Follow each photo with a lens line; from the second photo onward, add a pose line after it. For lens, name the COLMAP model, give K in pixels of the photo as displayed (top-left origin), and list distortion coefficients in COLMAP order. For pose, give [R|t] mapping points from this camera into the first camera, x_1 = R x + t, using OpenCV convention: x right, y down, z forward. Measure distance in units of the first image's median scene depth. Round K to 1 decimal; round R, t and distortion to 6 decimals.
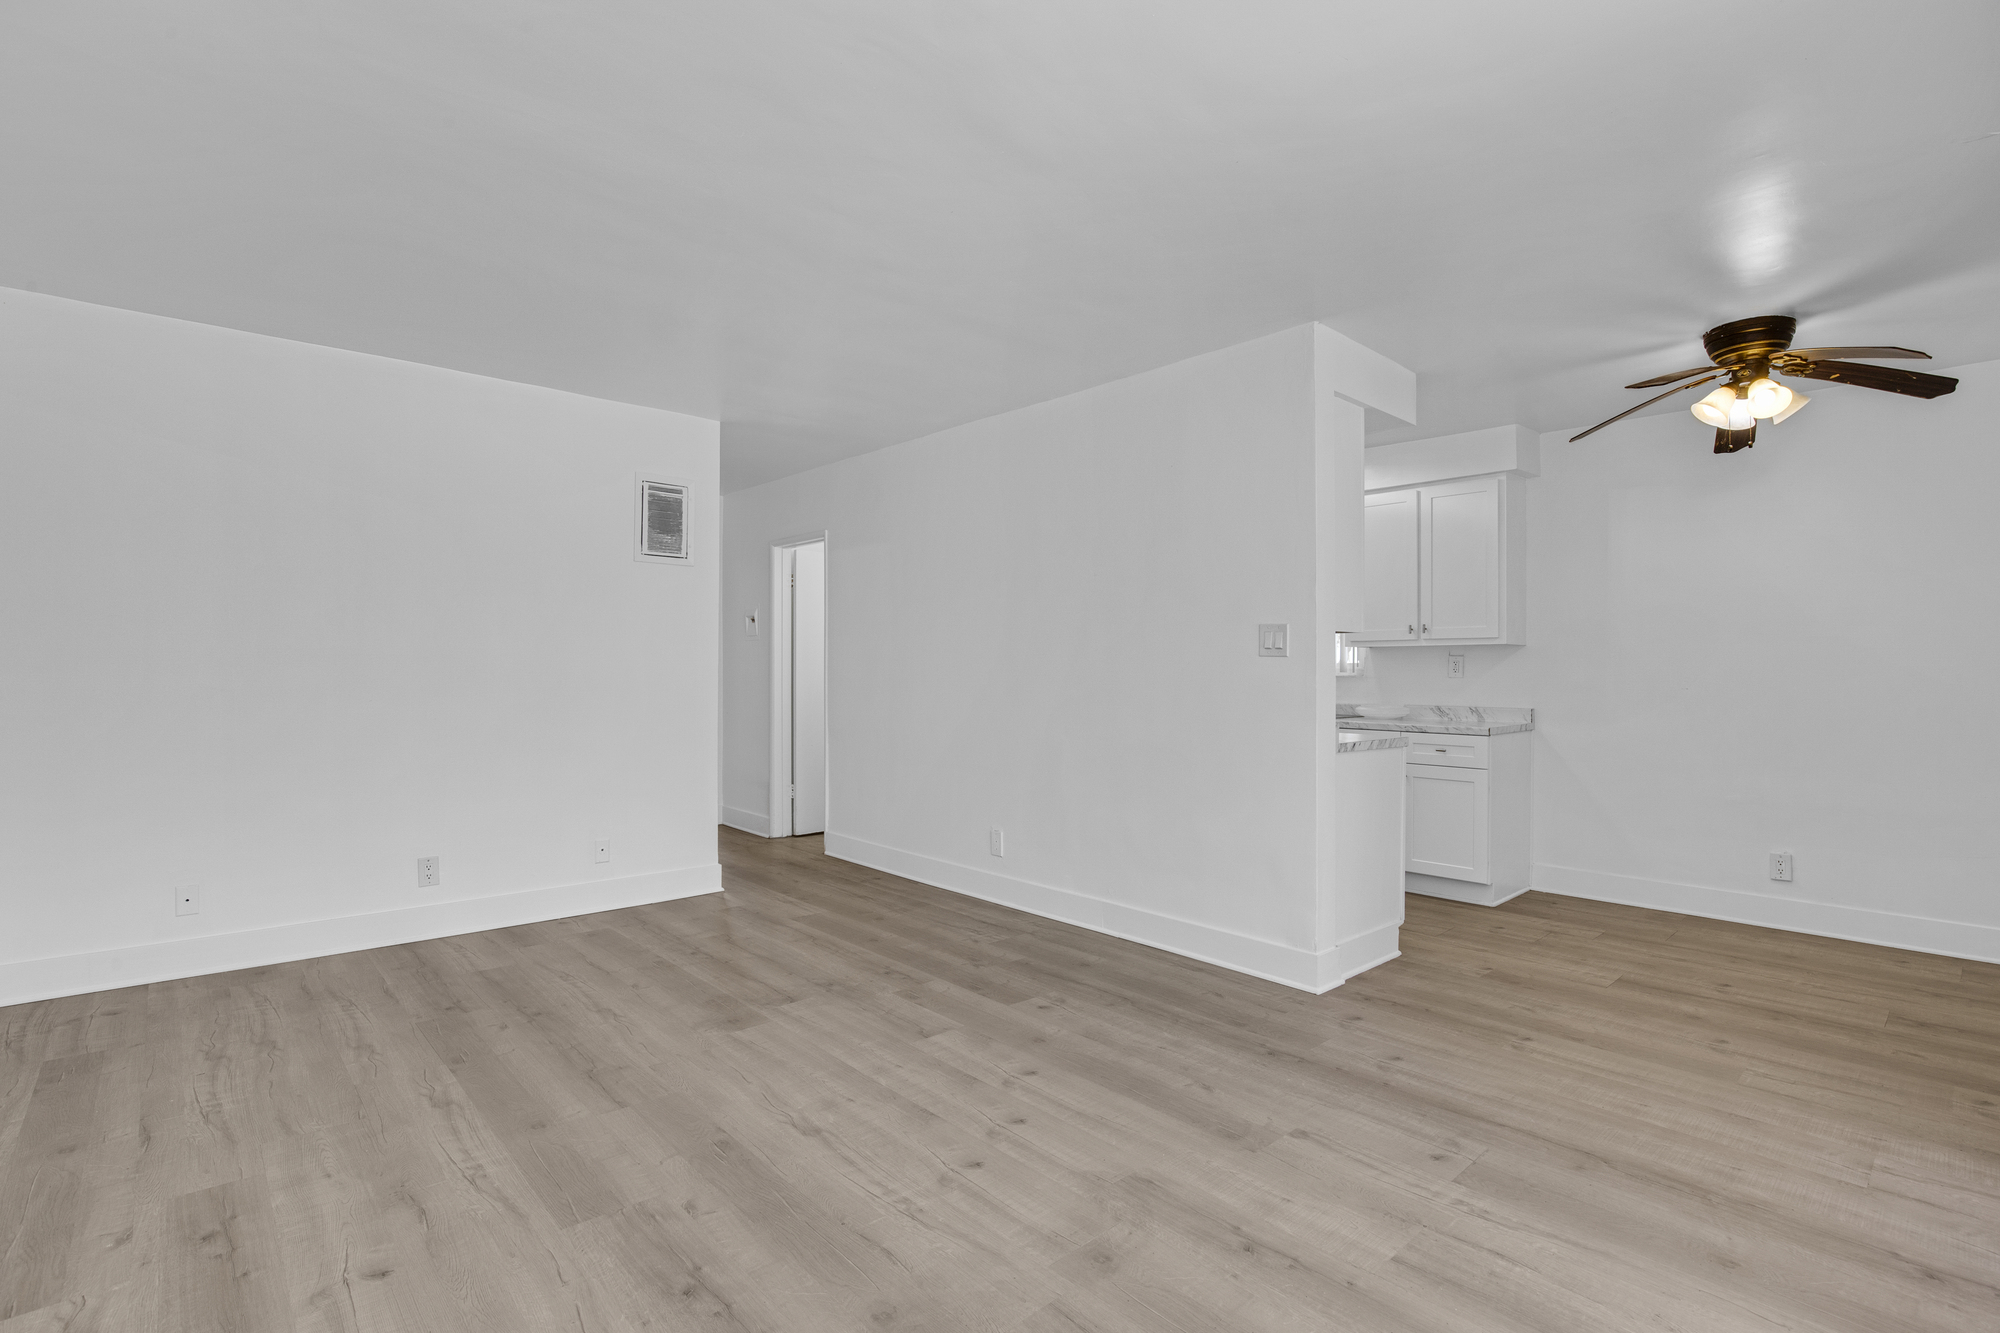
lens RADIAL K [[948.9, 0, 1001.3], [0, 948.9, 661.0], [0, 0, 1]] dist [-0.039015, 0.011301]
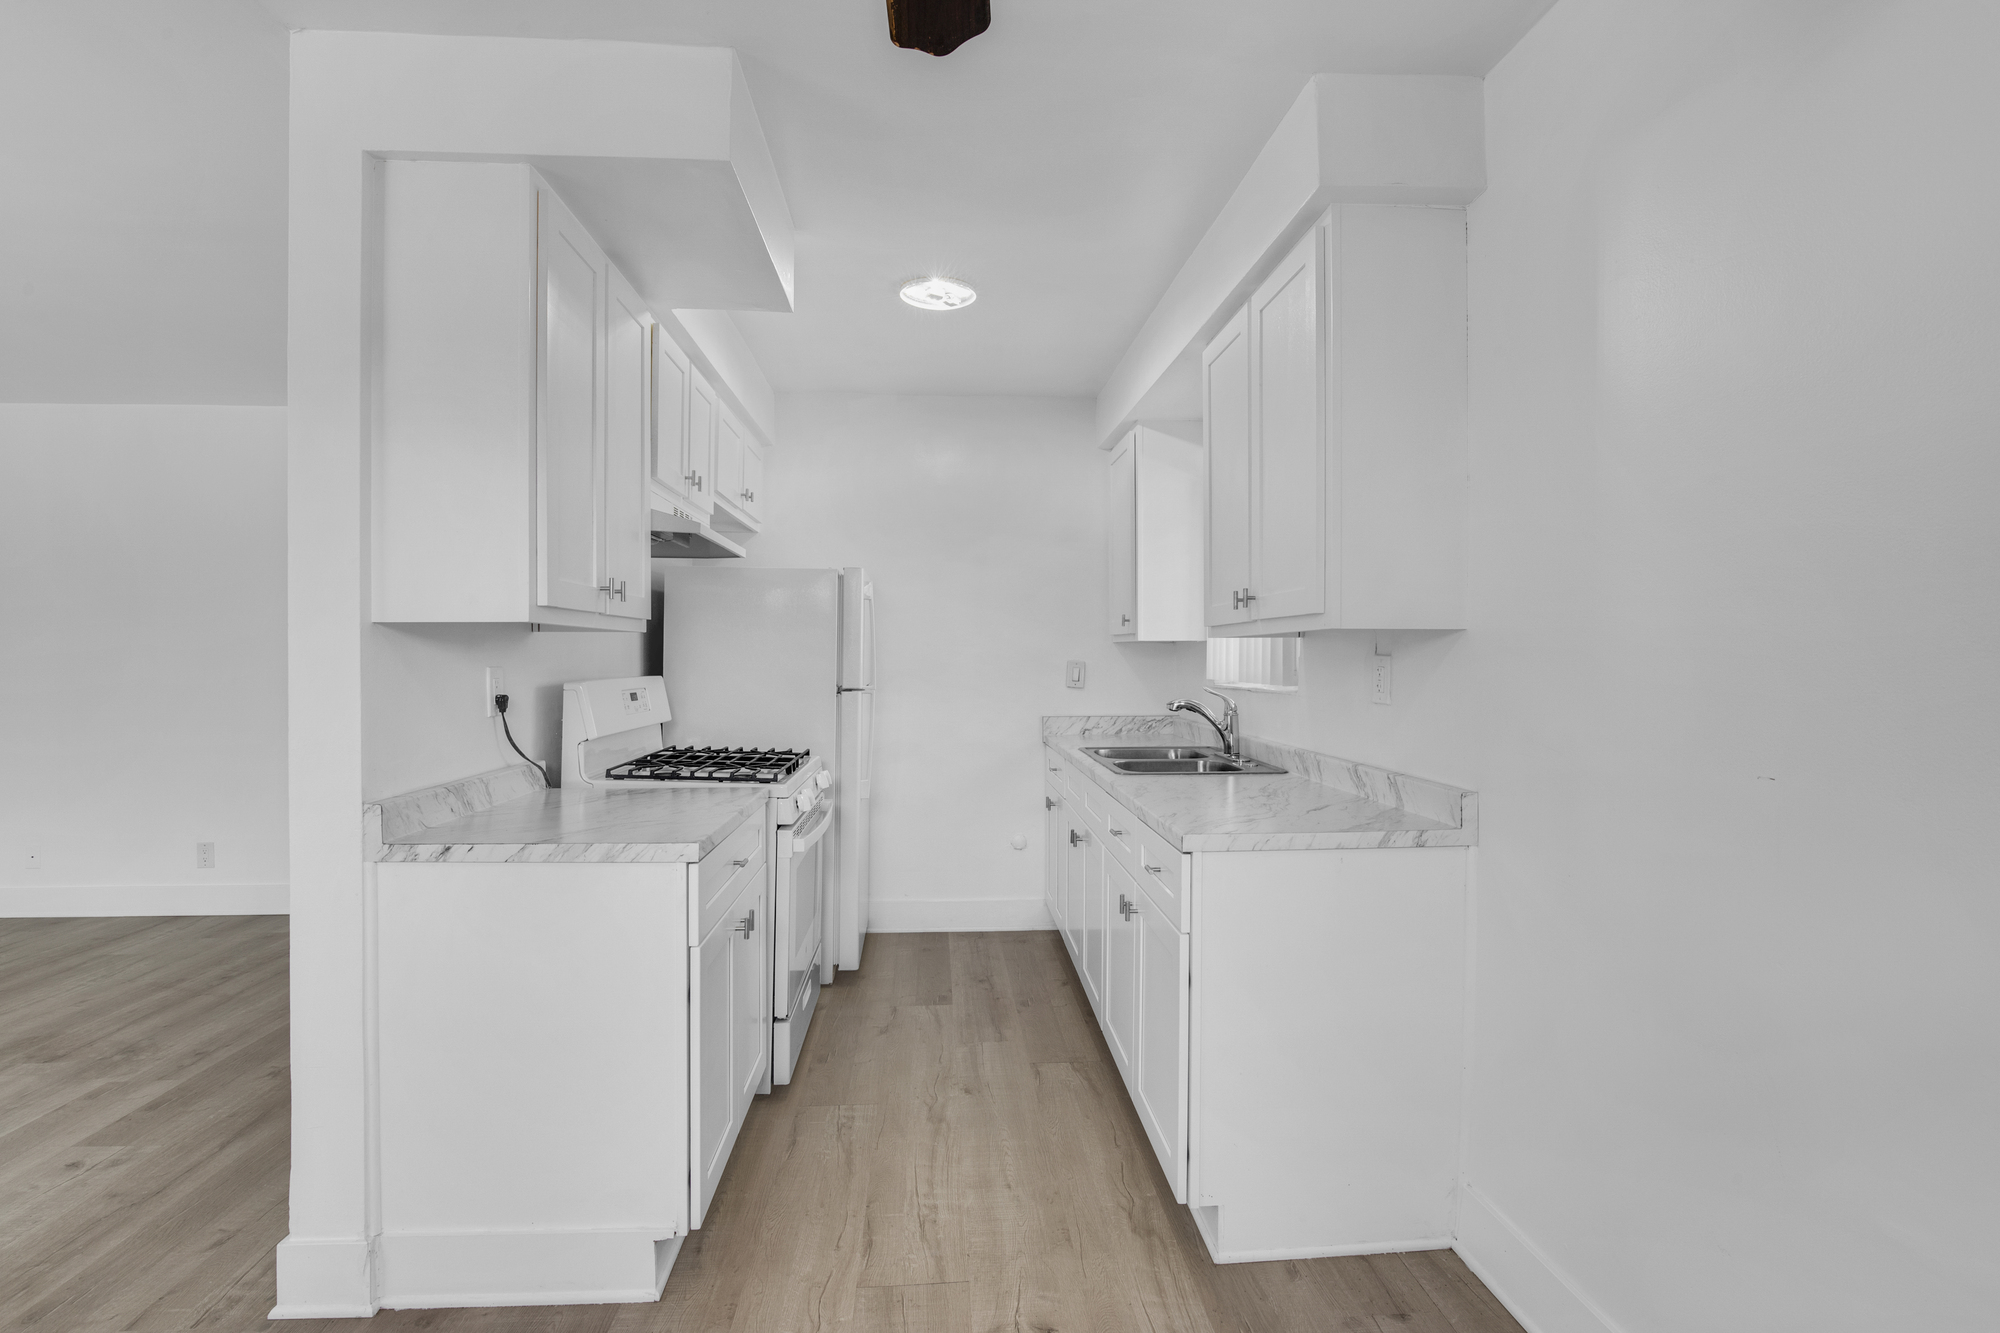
lens RADIAL K [[939.2, 0, 998.3], [0, 939.2, 661.3], [0, 0, 1]] dist [-0.025221, 0.000220]
pose [[0.784270, -0.000321, -0.620419, 0.887004], [0.008935, 0.999902, 0.010778, -0.012451], [0.620355, -0.013996, 0.784196, 0.782708]]
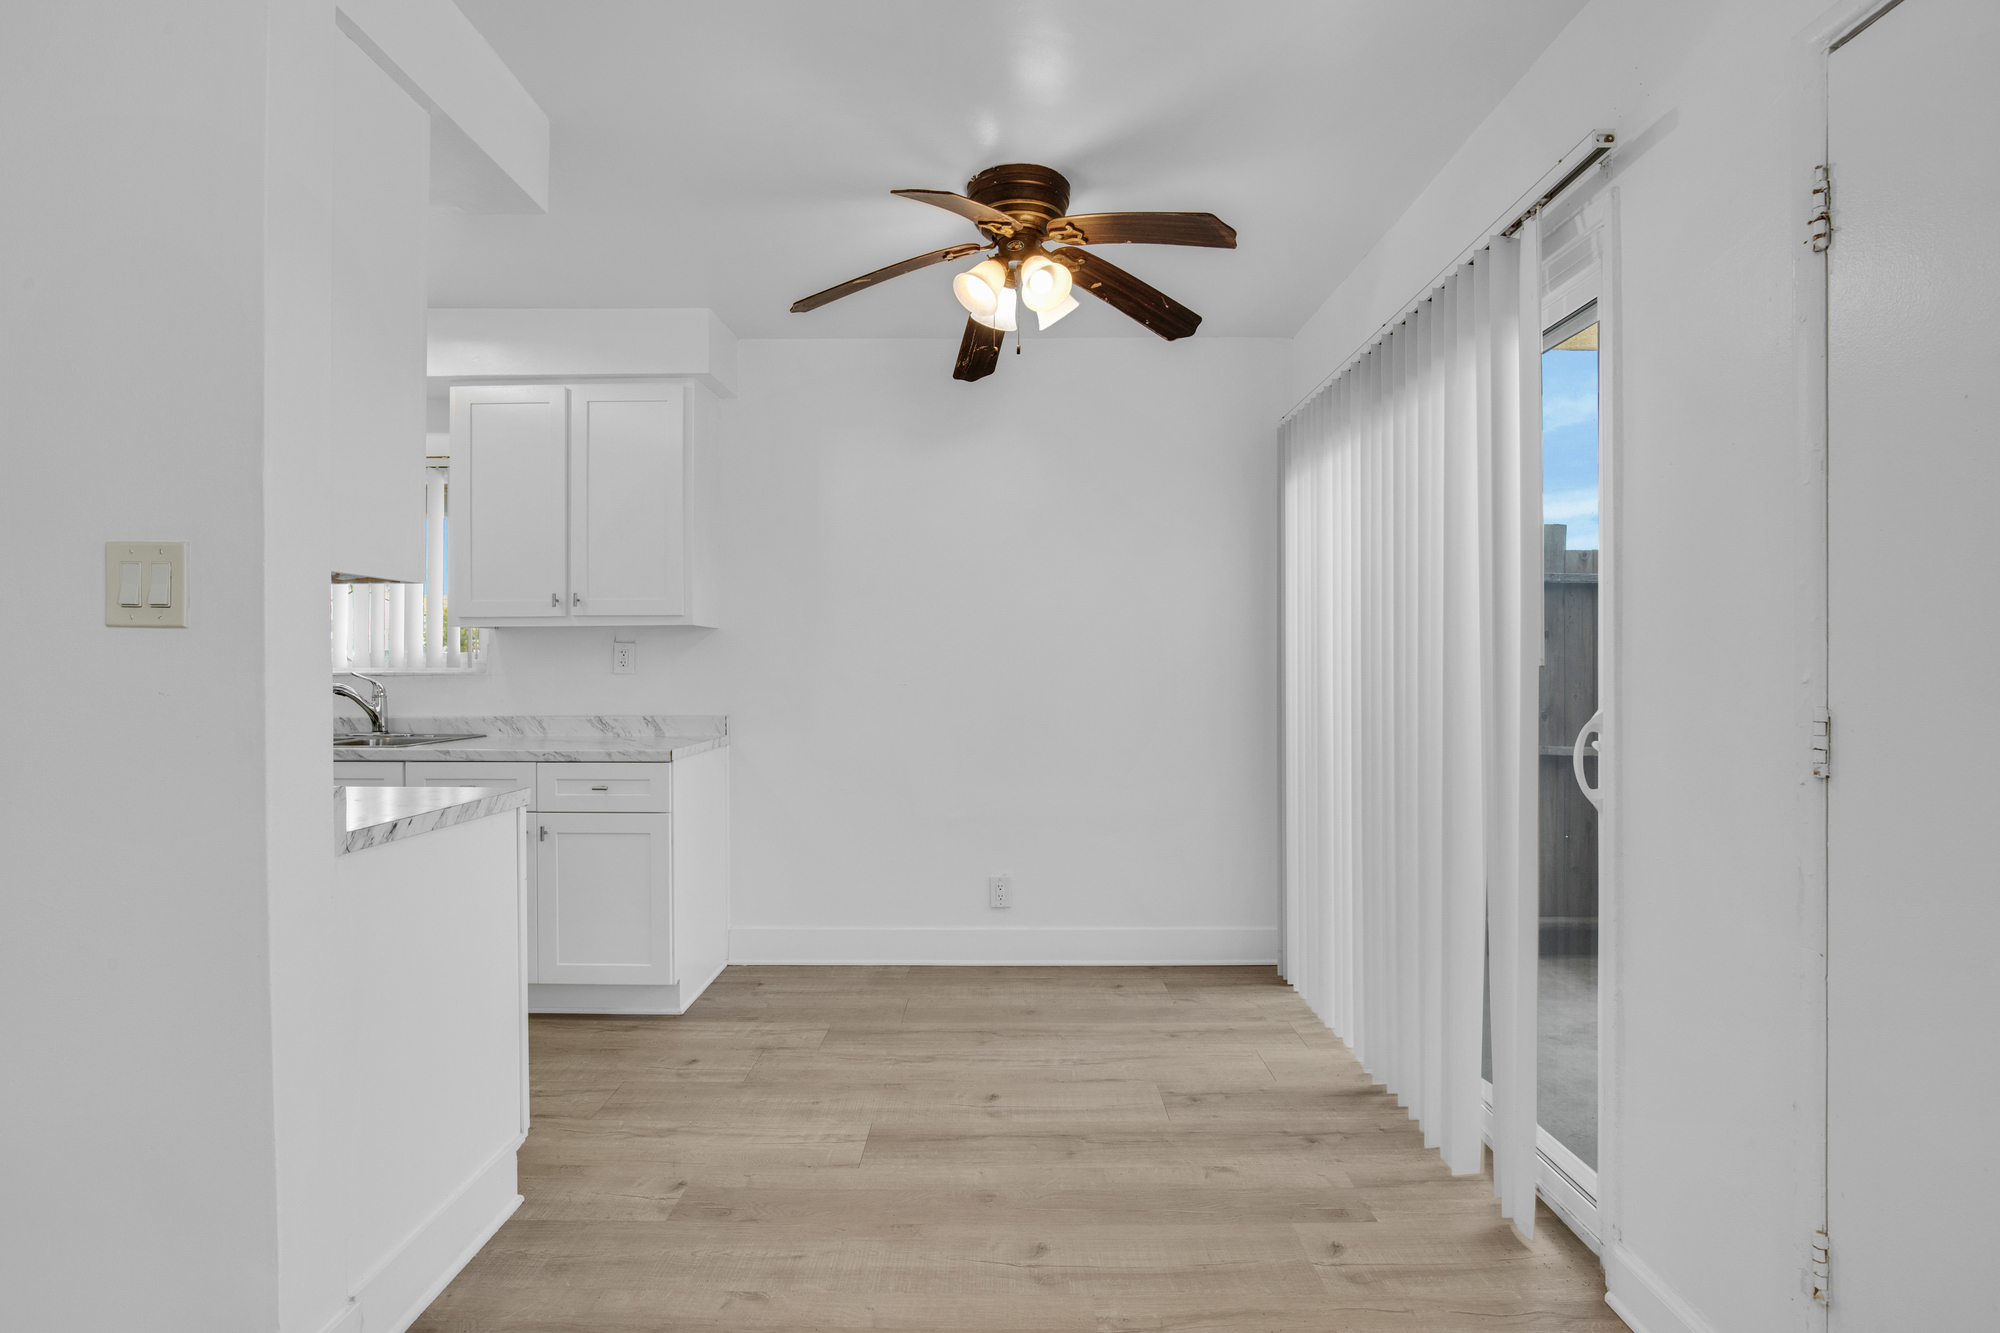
lens RADIAL K [[946.7, 0, 1013.7], [0, 946.7, 667.9], [0, 0, 1]] dist [-0.027203, 0.000089]
pose [[0.674009, -0.008374, 0.738675, 0.239052], [-0.000936, 0.999925, 0.012190, 0.006477], [-0.738722, -0.008908, 0.673951, 0.467819]]
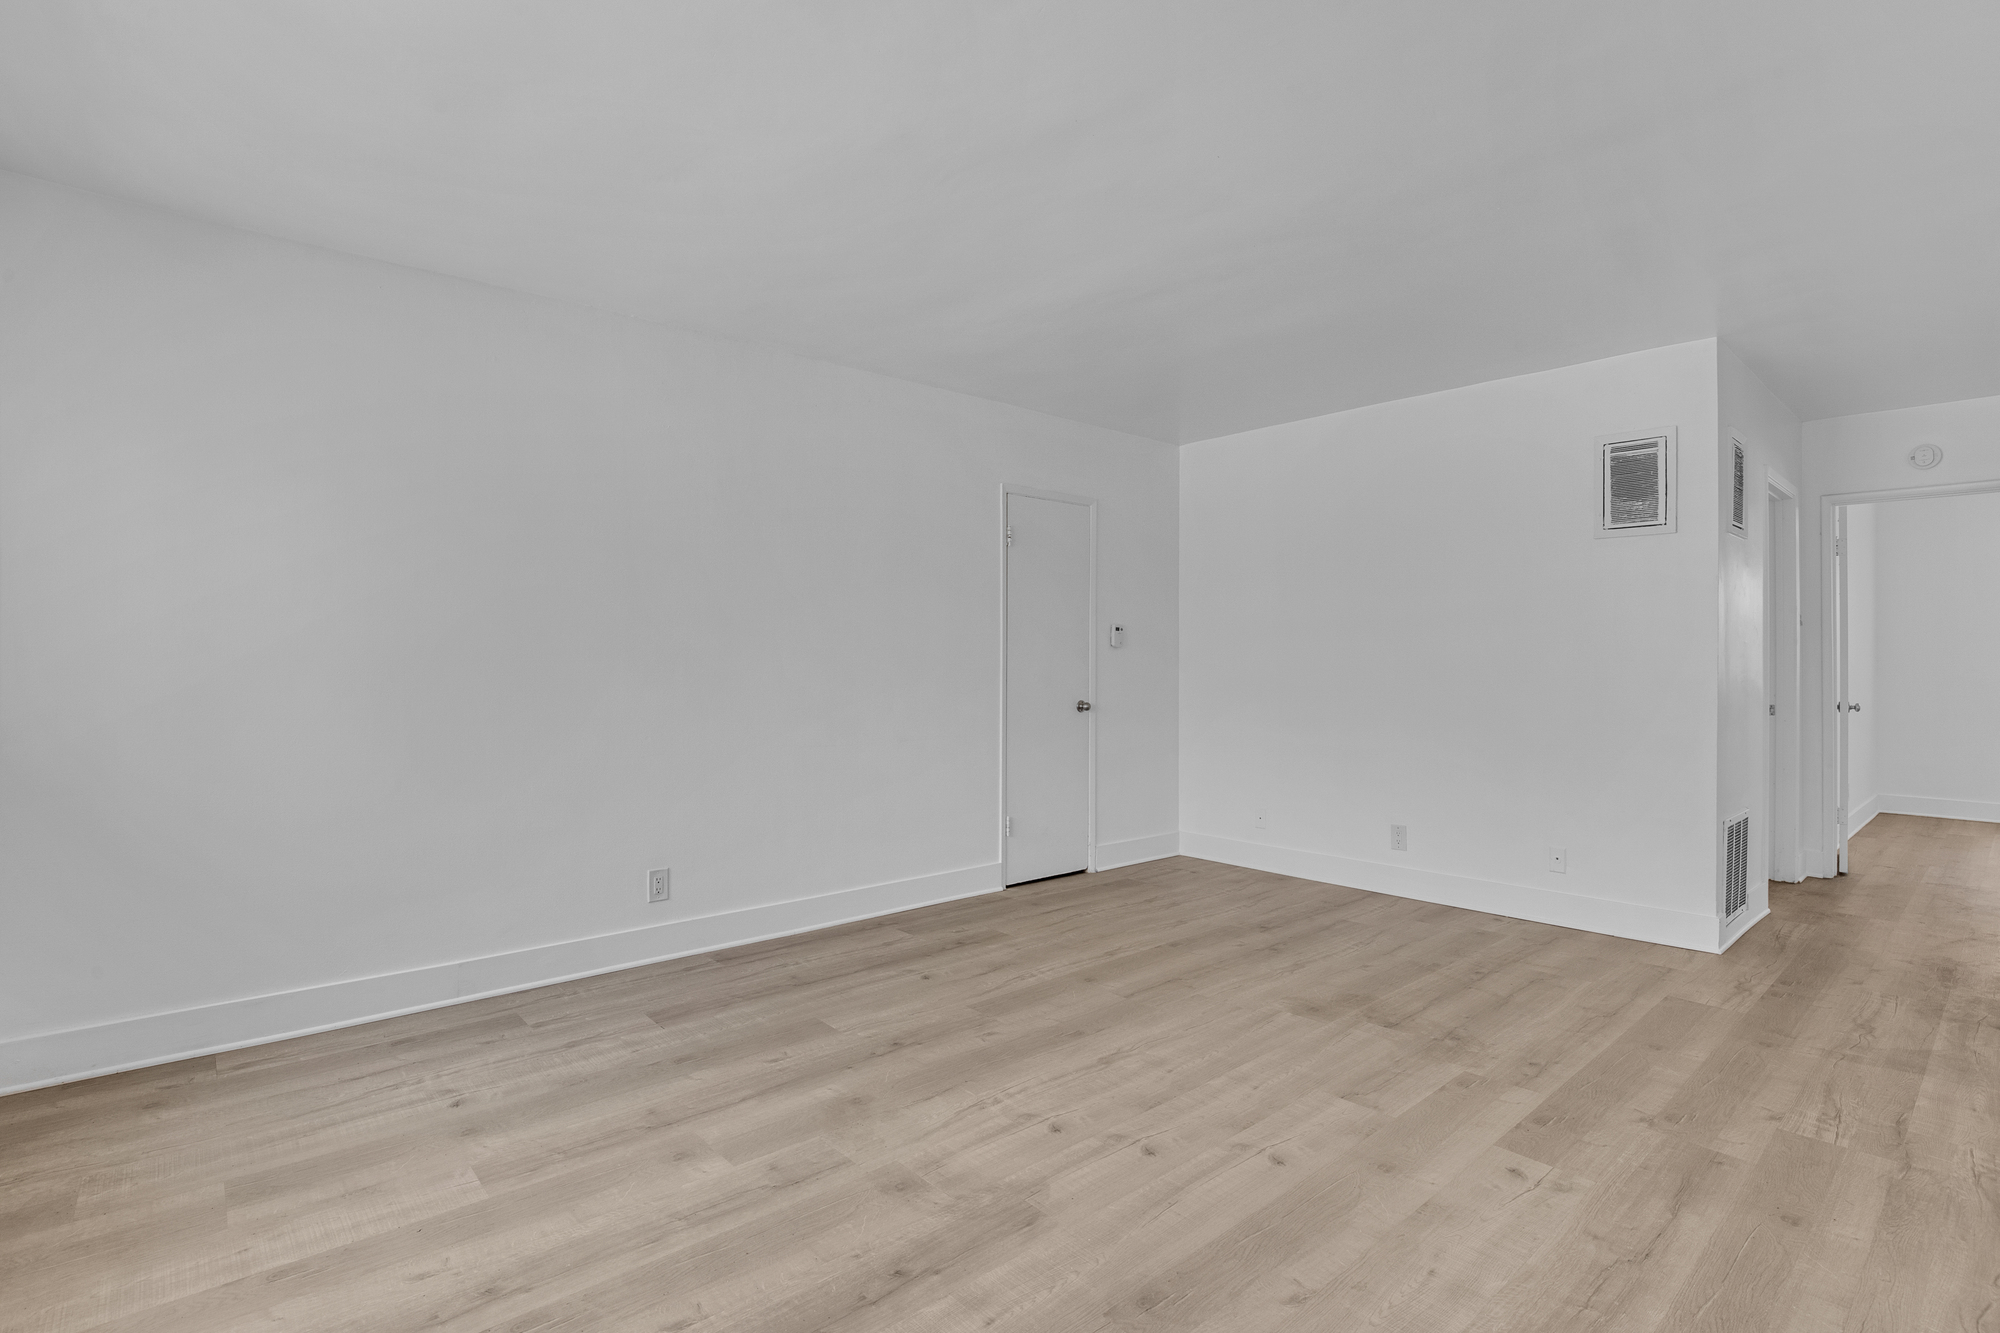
lens RADIAL K [[953.2, 0, 1000.0], [0, 953.2, 666.5], [0, 0, 1]] dist [-0.022100, 0.000487]
pose [[-0.010838, 0.000496, -0.999941, 0.615945], [0.007035, 0.999975, 0.000420, 0.010321], [0.999917, -0.007030, -0.010841, 0.567802]]
